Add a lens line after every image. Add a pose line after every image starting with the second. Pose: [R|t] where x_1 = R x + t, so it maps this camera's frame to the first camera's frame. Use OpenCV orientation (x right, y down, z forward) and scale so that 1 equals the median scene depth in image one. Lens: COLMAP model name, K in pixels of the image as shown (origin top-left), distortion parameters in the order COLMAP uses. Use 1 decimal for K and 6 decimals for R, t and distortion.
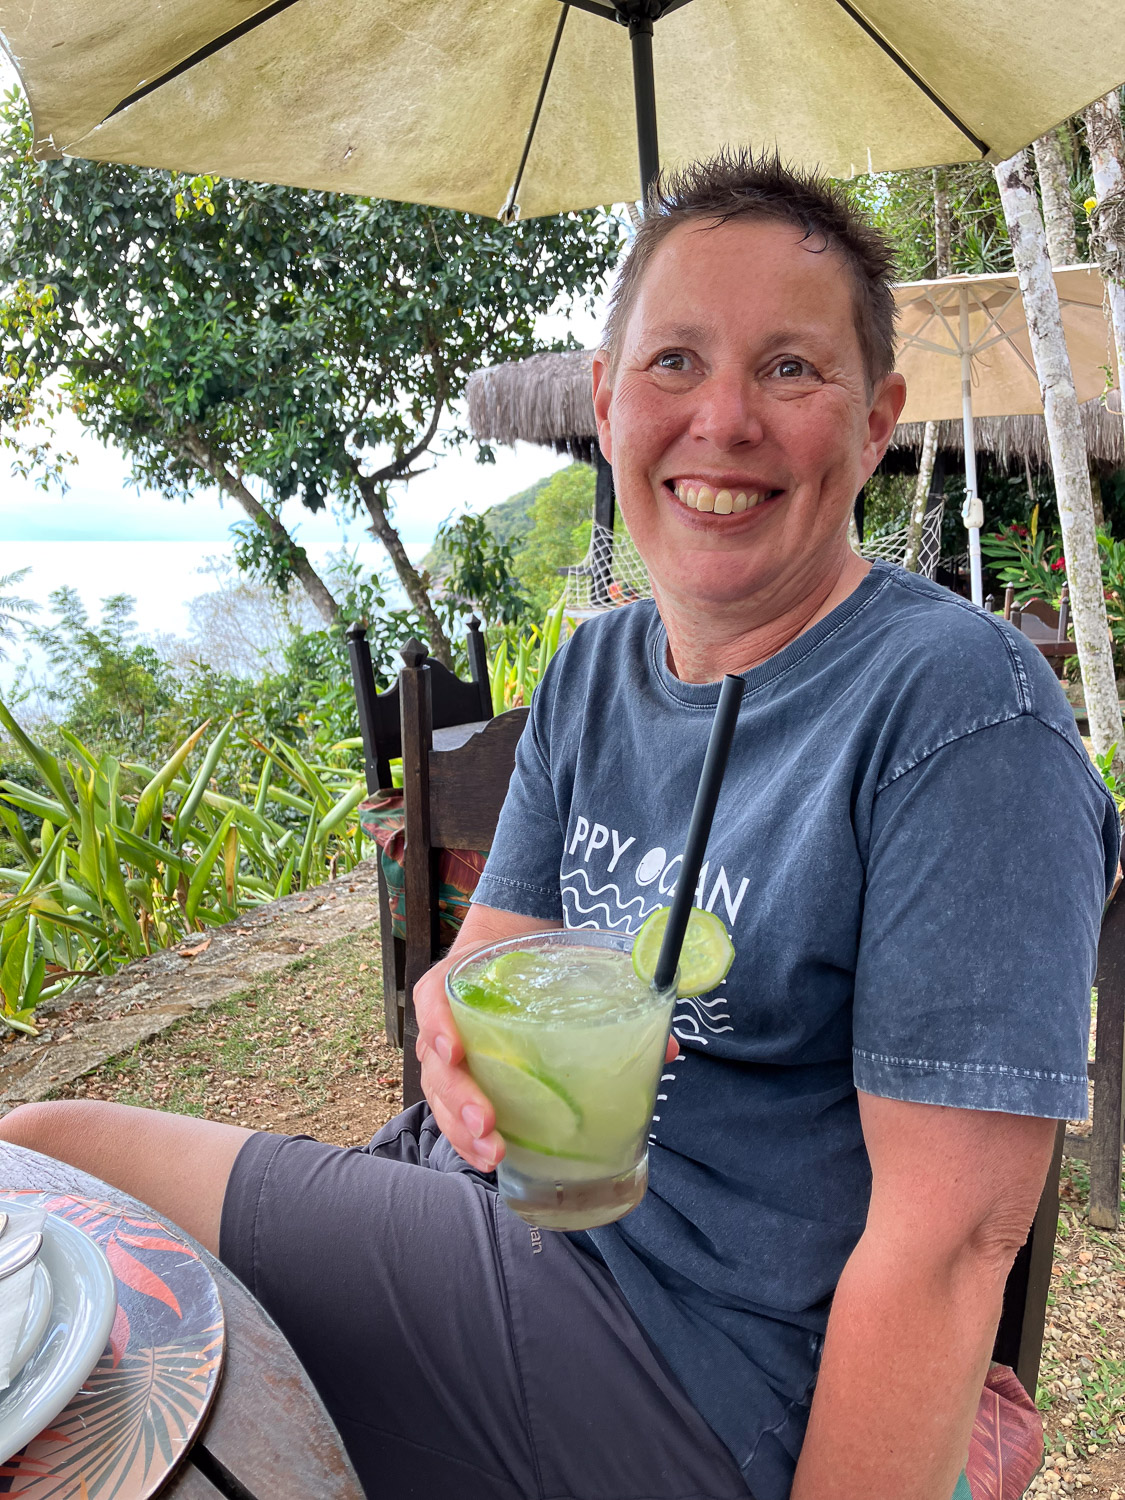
lens RADIAL K [[1233.9, 0, 565.6], [0, 1233.9, 734.0], [0, 0, 1]] dist [0.020652, -0.005498]
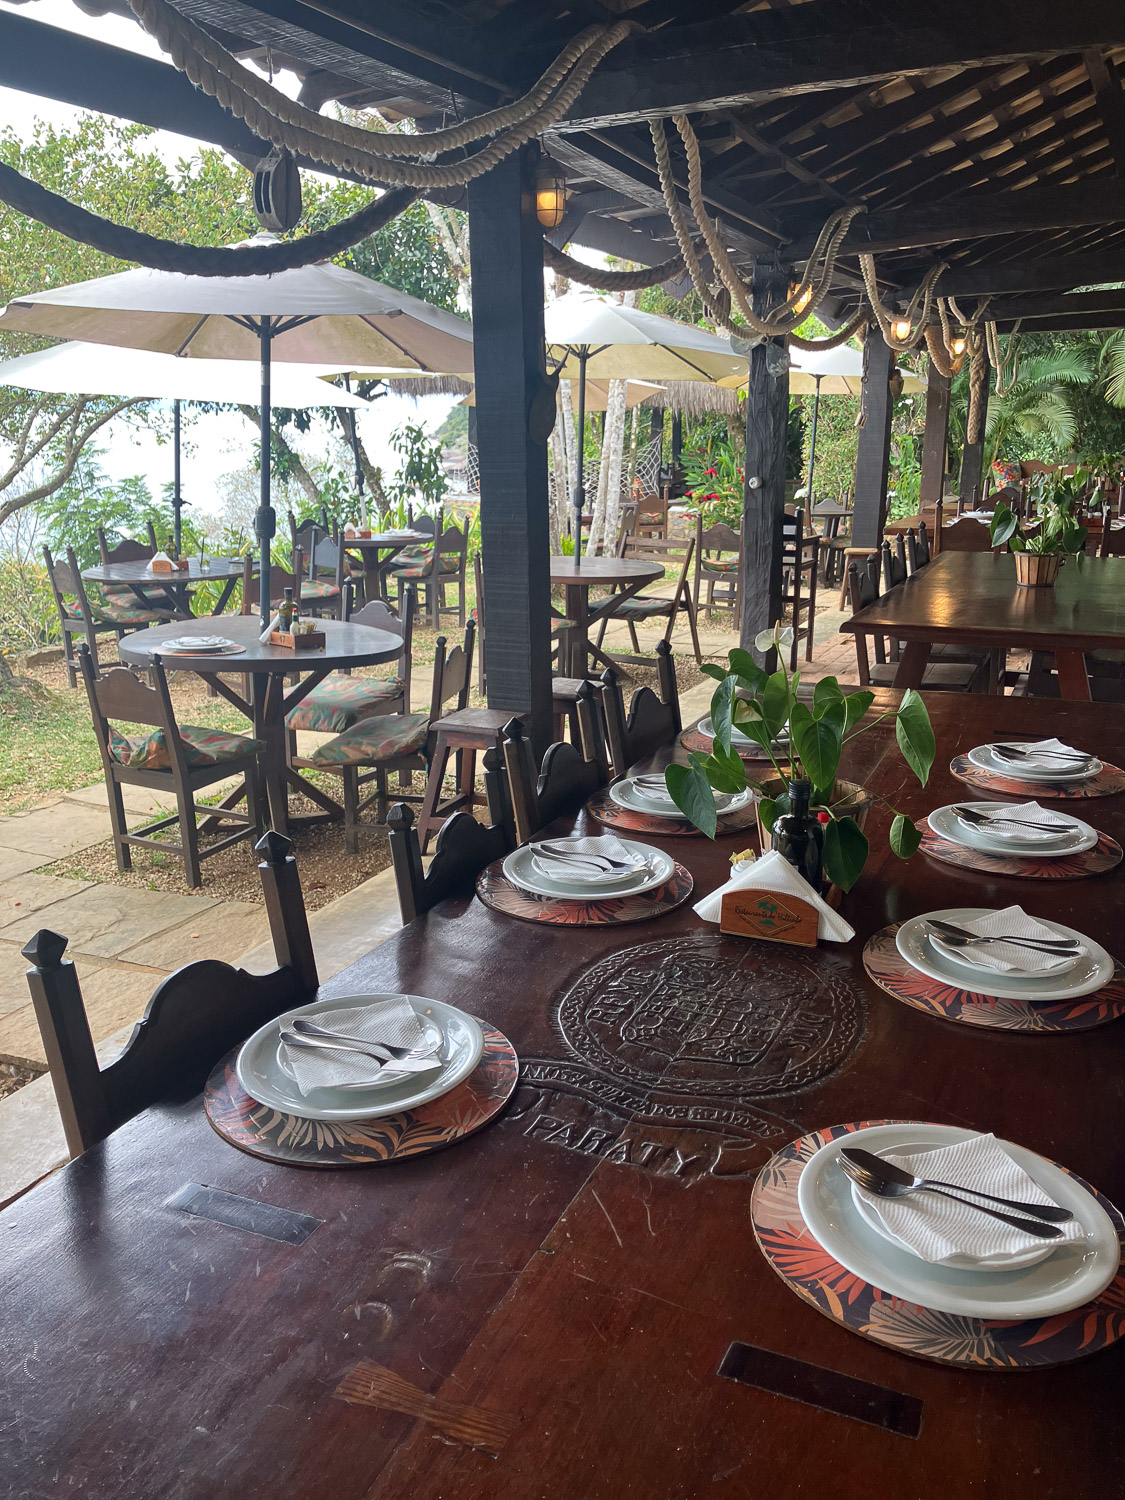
lens RADIAL K [[1233.9, 0, 560.3], [0, 1233.9, 758.2], [0, 0, 1]] dist [0.020652, -0.005498]
pose [[0.999726, 0.002081, -0.023307, 0.143479], [0.000763, 0.992608, 0.121366, 0.038754], [0.023387, -0.121350, 0.992334, -0.538568]]
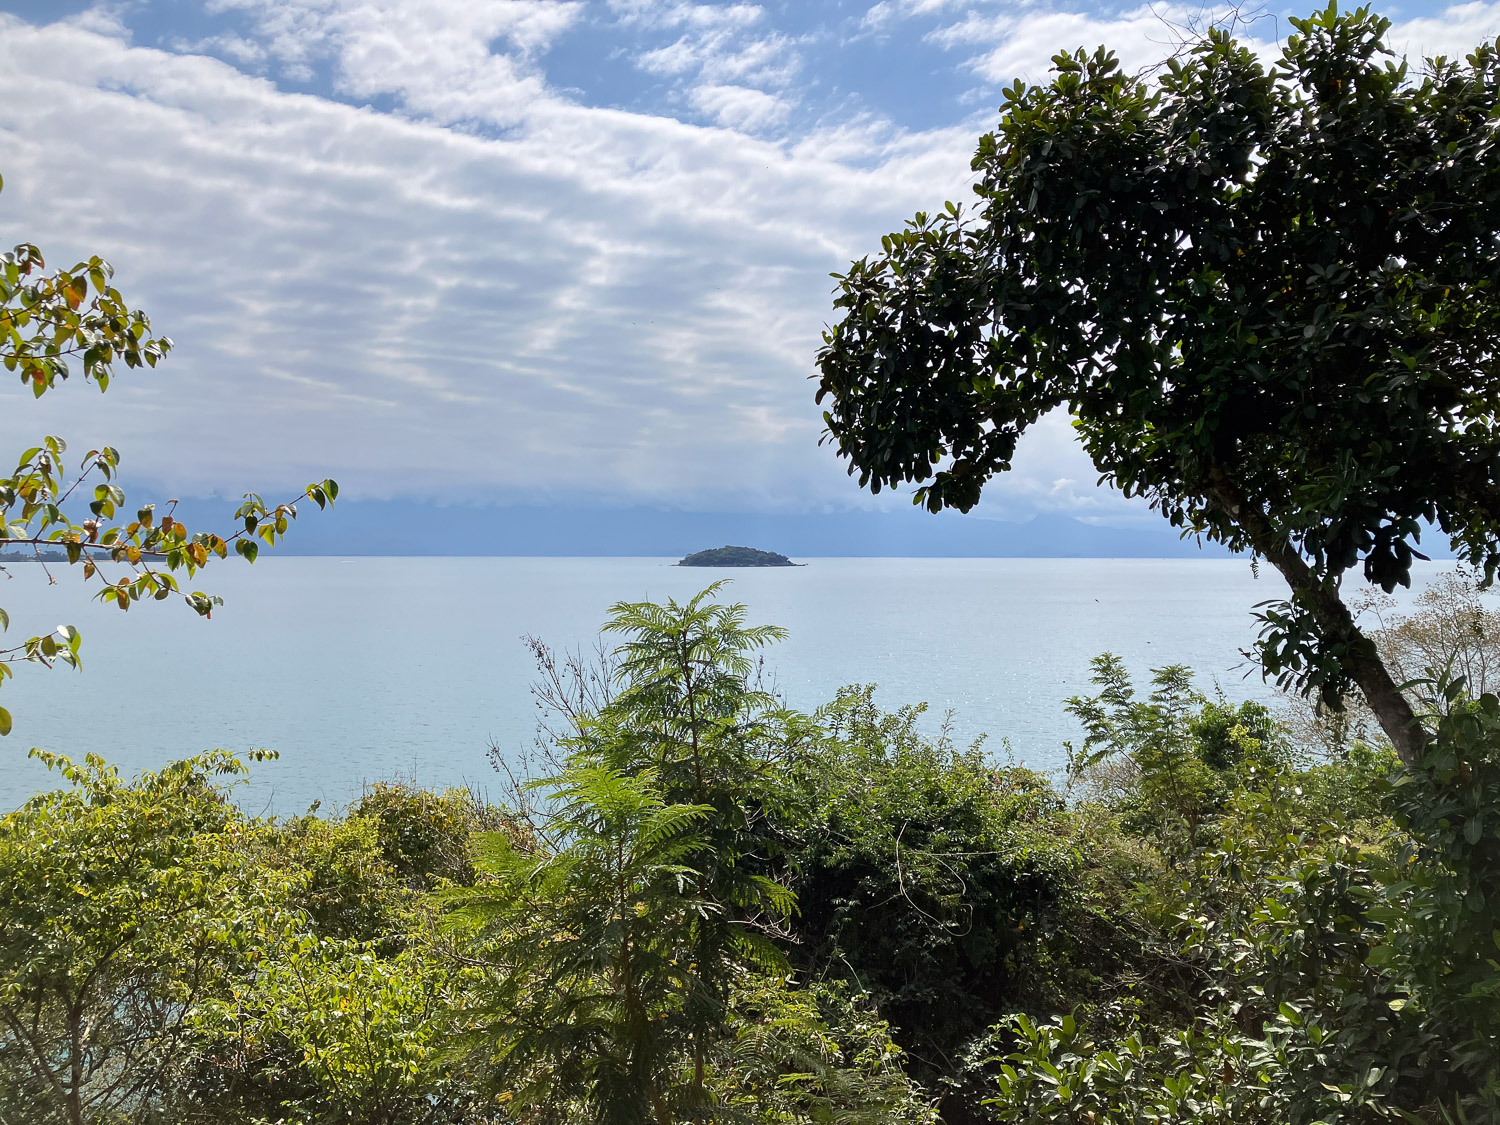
lens RADIAL K [[1233.9, 0, 759.1], [0, 1233.9, 555.3], [0, 0, 1]] dist [0.020652, -0.005498]
pose [[0.733184, 0.003738, -0.680019, -0.003825], [-0.115852, 0.986053, -0.119488, -0.069793], [0.670089, 0.166388, 0.723392, 0.265217]]
